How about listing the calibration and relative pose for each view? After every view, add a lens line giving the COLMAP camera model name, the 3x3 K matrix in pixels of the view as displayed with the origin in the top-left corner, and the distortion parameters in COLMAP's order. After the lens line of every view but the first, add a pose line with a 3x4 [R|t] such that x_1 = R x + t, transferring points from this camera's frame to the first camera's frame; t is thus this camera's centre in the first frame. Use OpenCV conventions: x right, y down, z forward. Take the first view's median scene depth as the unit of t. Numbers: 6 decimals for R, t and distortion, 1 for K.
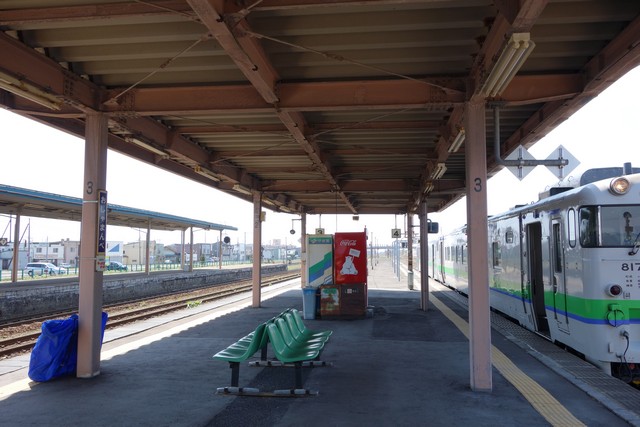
lens RADIAL K [[502.8, 0, 320.0], [0, 502.8, 213.5], [0, 0, 1]] dist [0.000246, -0.000010]
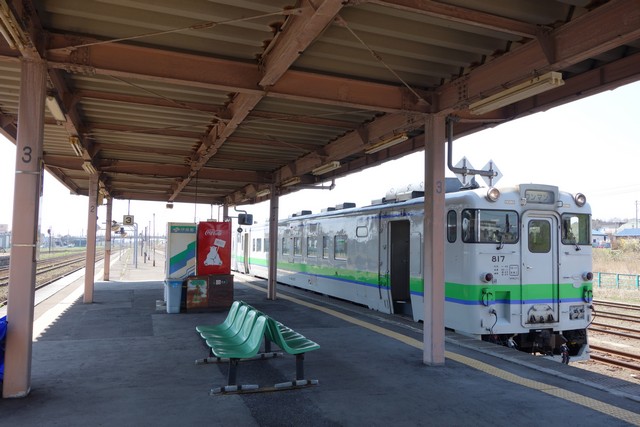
lens RADIAL K [[502.8, 0, 320.0], [0, 502.8, 213.5], [0, 0, 1]] dist [0.000246, -0.000010]
pose [[0.883823, 0.046501, 0.465505, -0.358318], [-0.054970, 0.998477, 0.004627, 0.009848], [-0.464581, -0.029678, 0.885033, 0.081661]]
